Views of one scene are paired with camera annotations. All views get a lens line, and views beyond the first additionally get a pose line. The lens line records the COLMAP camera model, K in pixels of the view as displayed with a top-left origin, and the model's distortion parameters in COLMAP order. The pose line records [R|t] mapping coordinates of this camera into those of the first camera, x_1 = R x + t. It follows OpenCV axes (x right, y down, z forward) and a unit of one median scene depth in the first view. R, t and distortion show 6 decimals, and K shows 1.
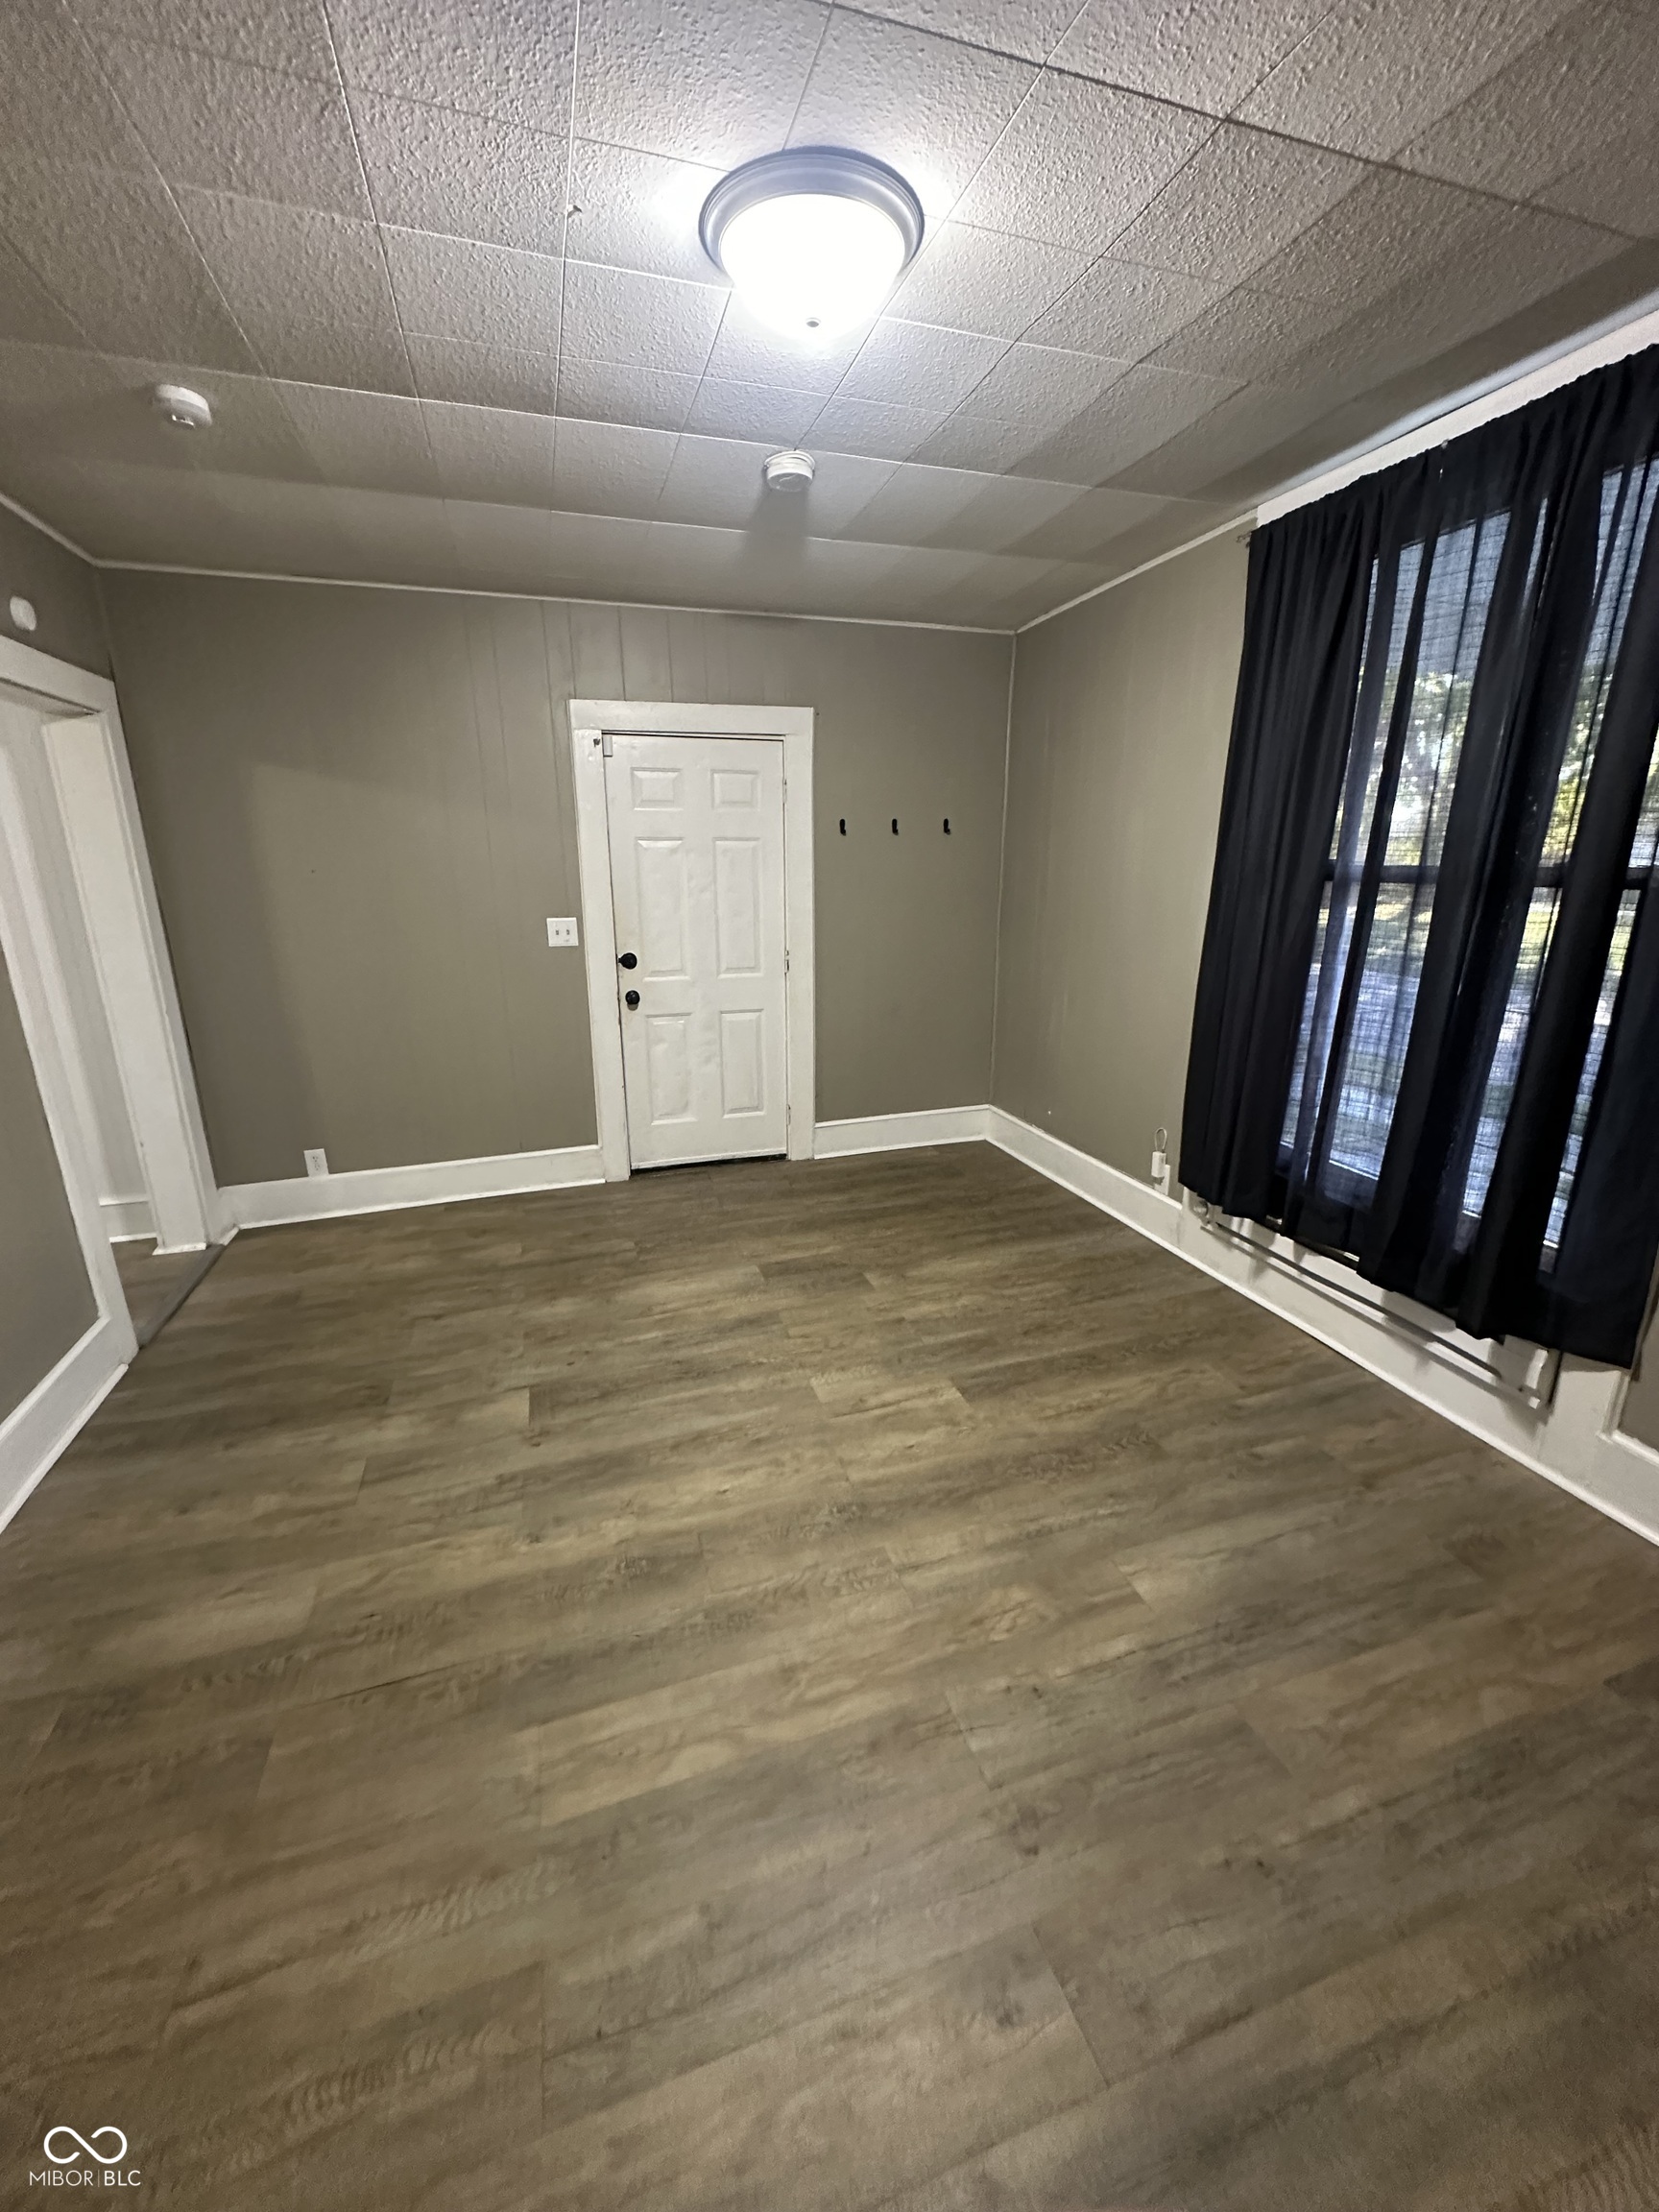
lens RADIAL K [[880.2, 0, 829.5], [0, 880.2, 1106.0], [0, 0, 1]] dist [0.001446, 0.000456]
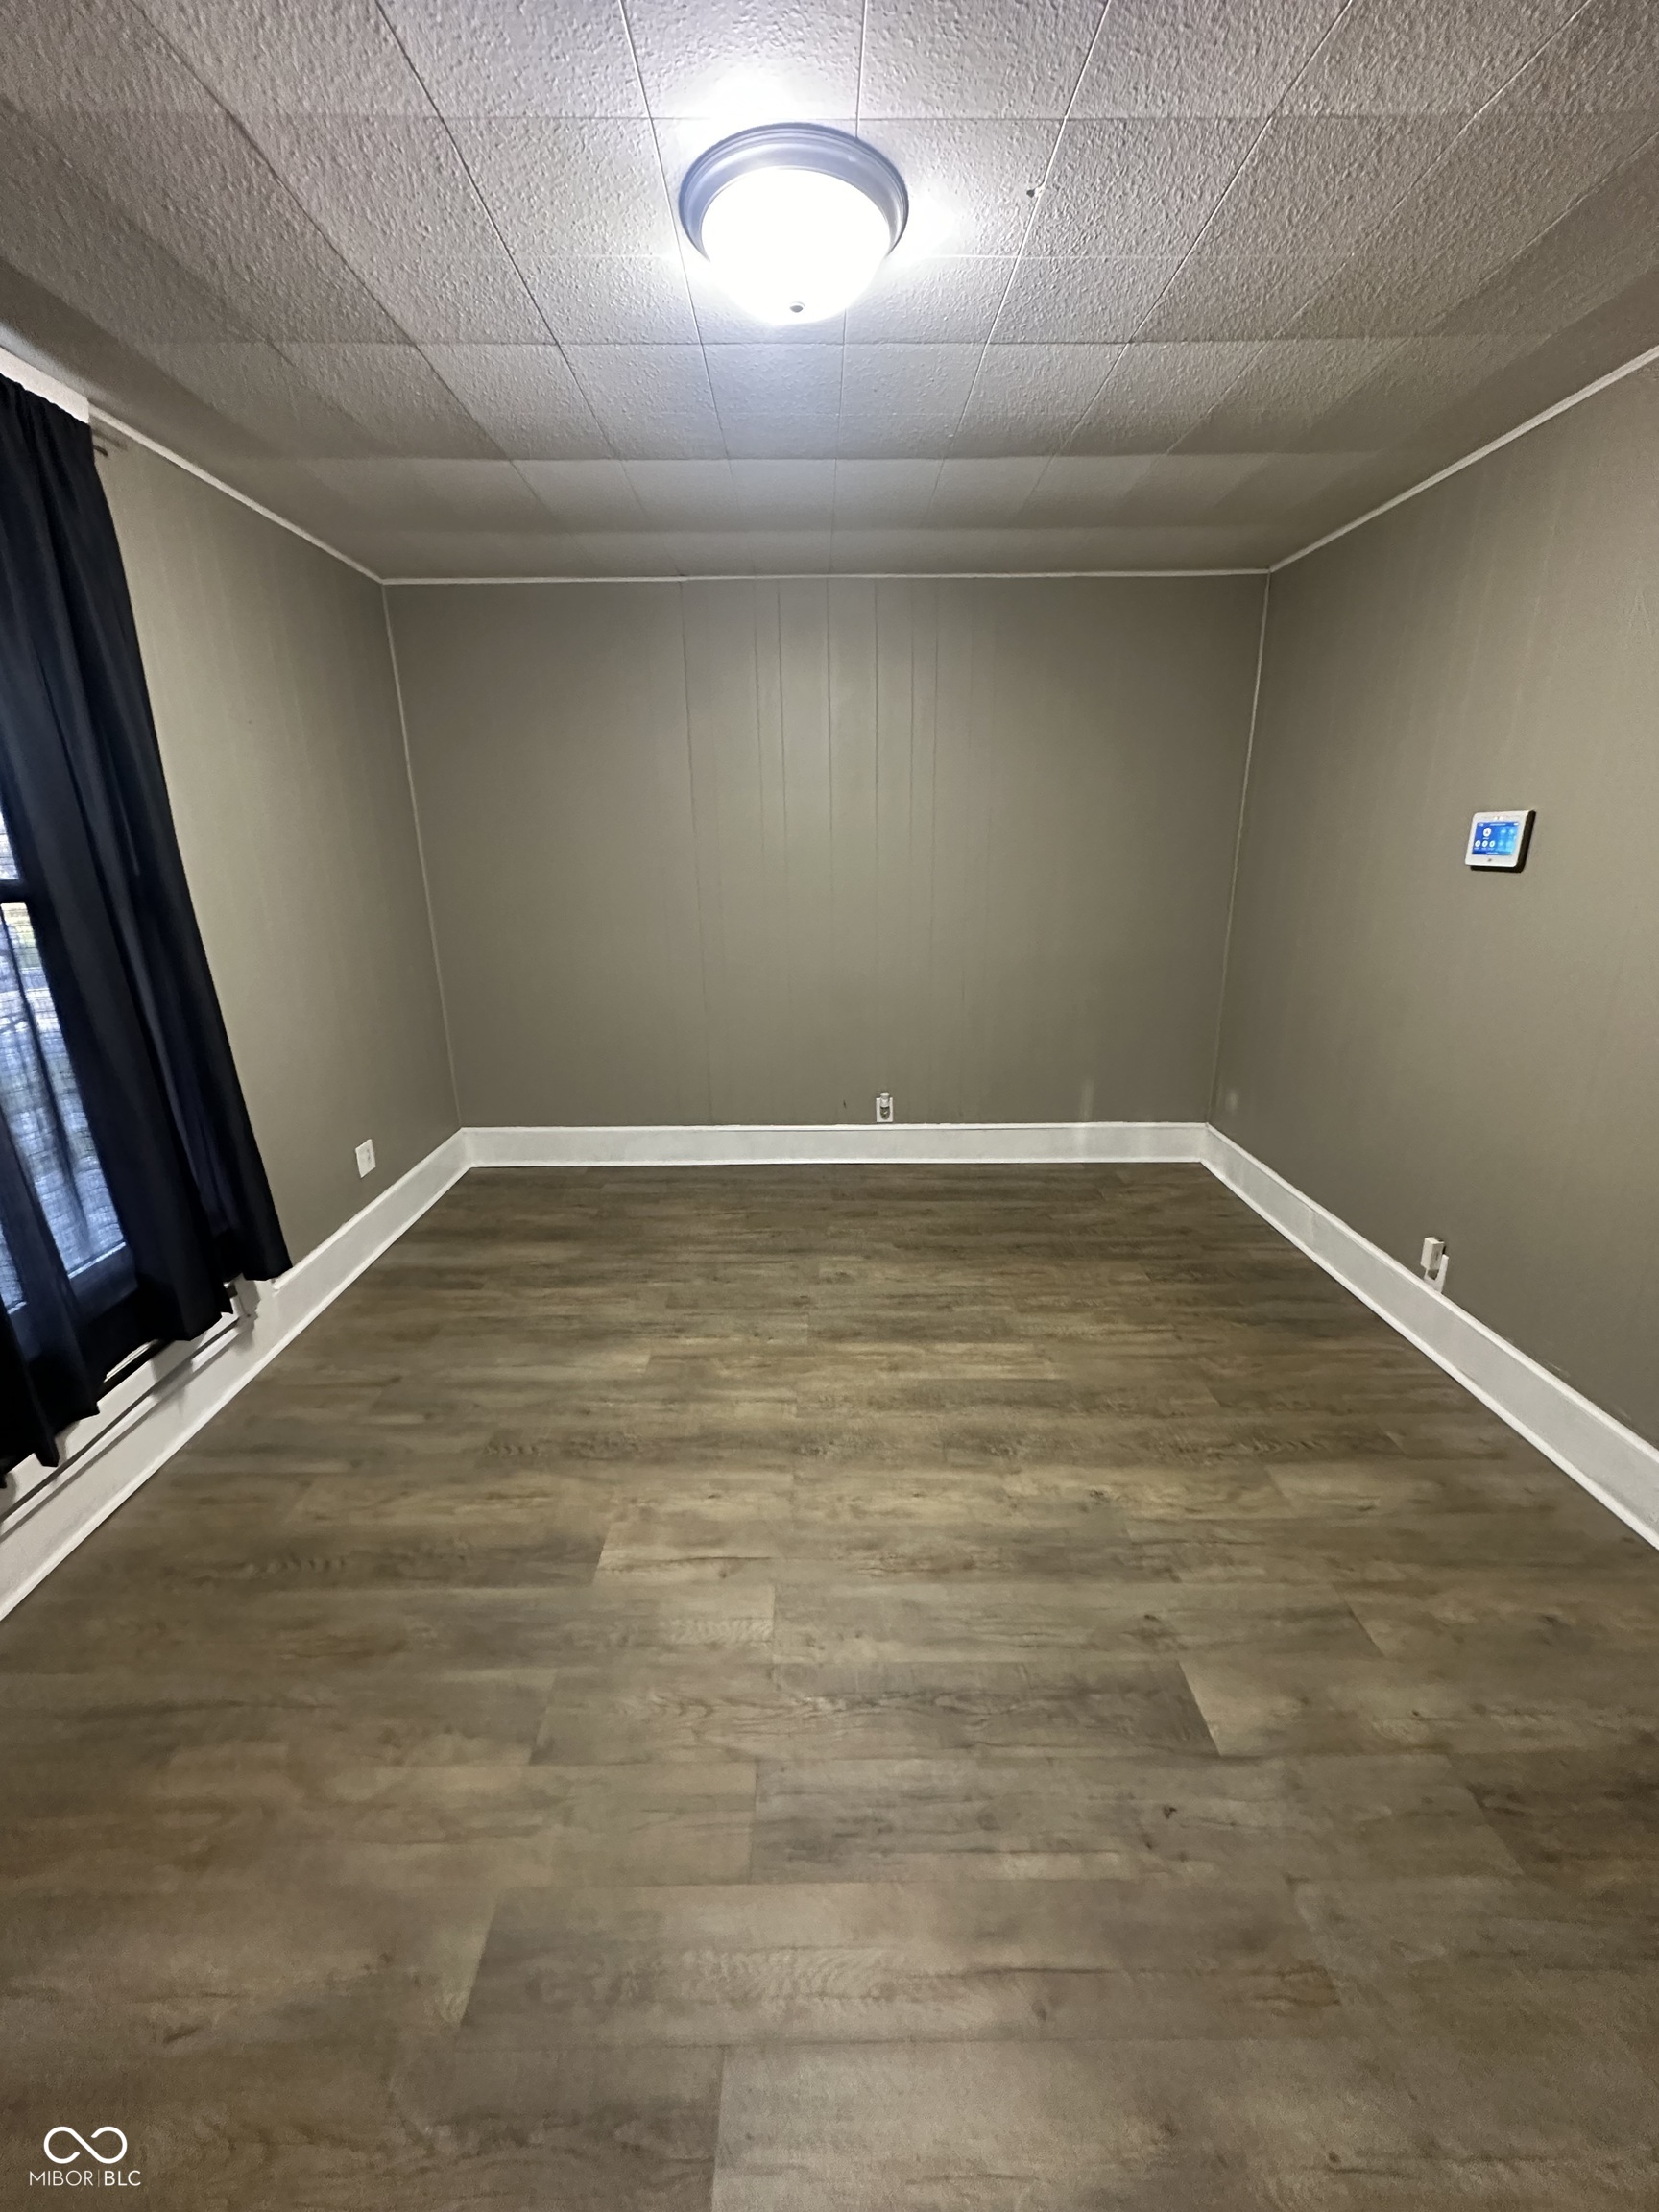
lens RADIAL K [[880.2, 0, 829.5], [0, 880.2, 1106.0], [0, 0, 1]] dist [0.001446, 0.000456]
pose [[-0.954208, -0.069174, 0.291036, -0.274114], [0.099040, 0.844975, 0.525555, -0.446168], [-0.282273, 0.530313, -0.799431, 1.538759]]
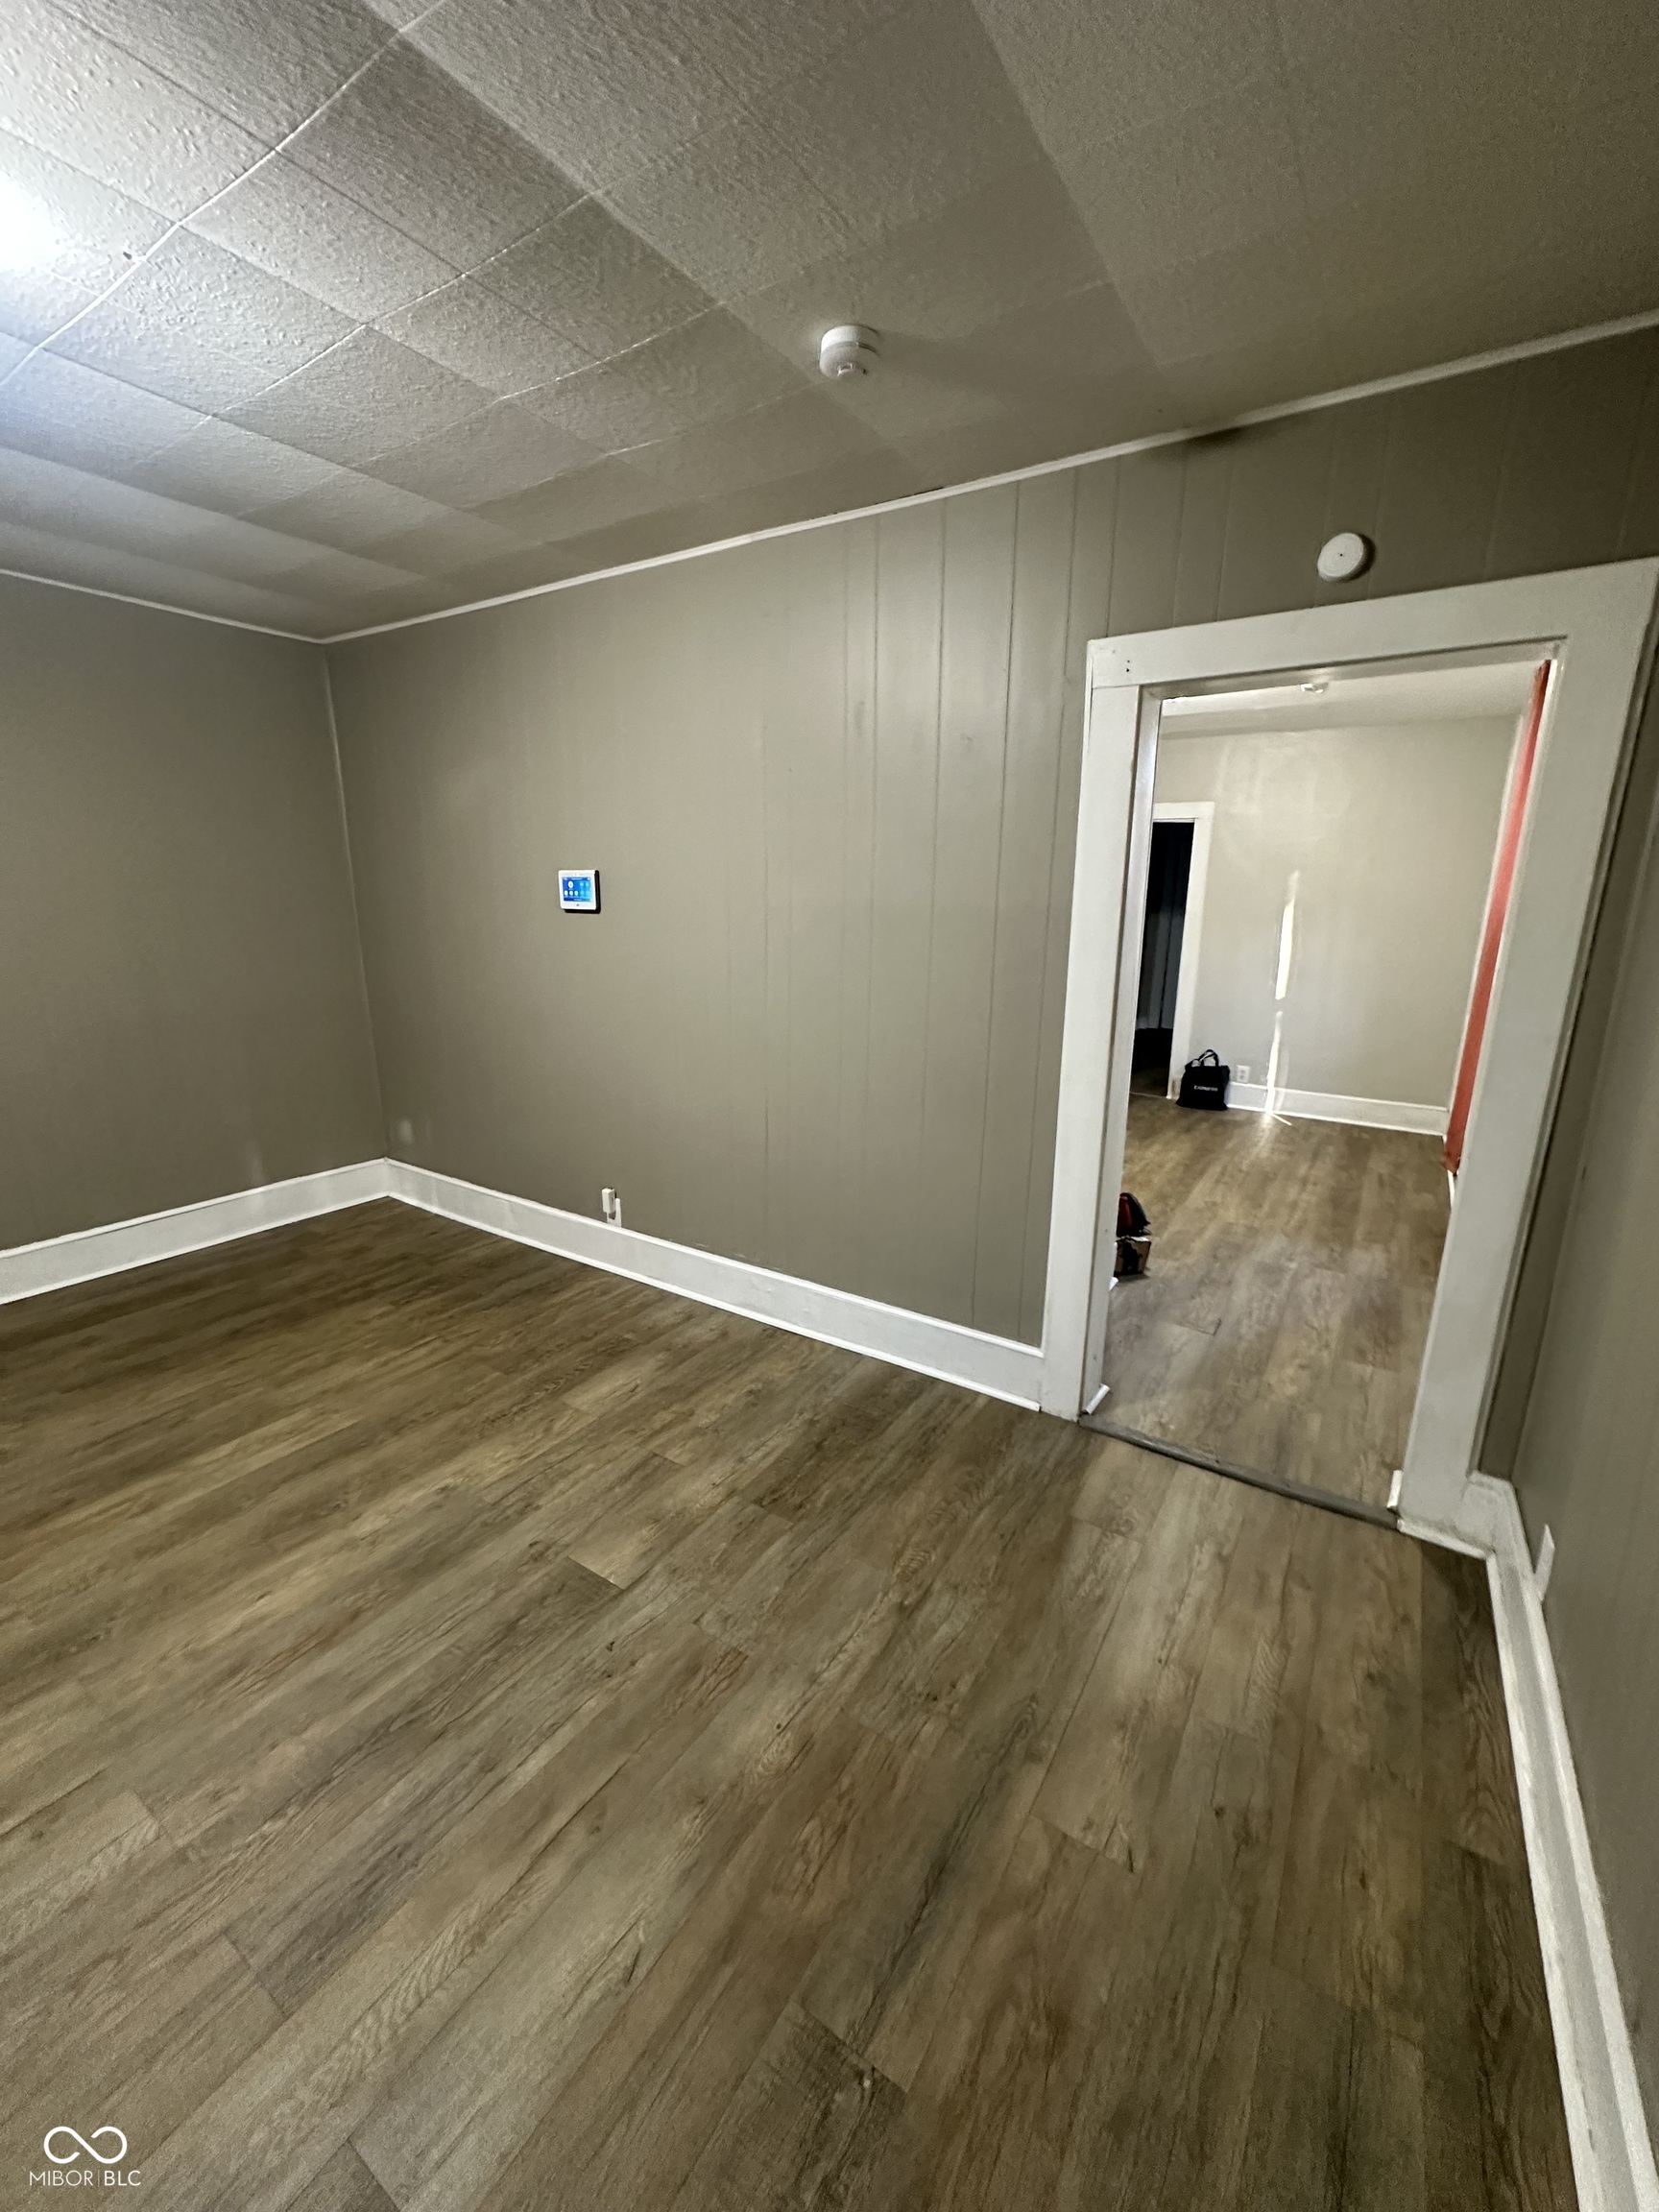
lens RADIAL K [[880.2, 0, 829.5], [0, 880.2, 1106.0], [0, 0, 1]] dist [0.001446, 0.000456]
pose [[-0.781503, 0.151018, -0.605348, -0.100501], [-0.170794, 0.881414, 0.440384, -0.475534], [0.600068, 0.447551, -0.663035, 1.662294]]
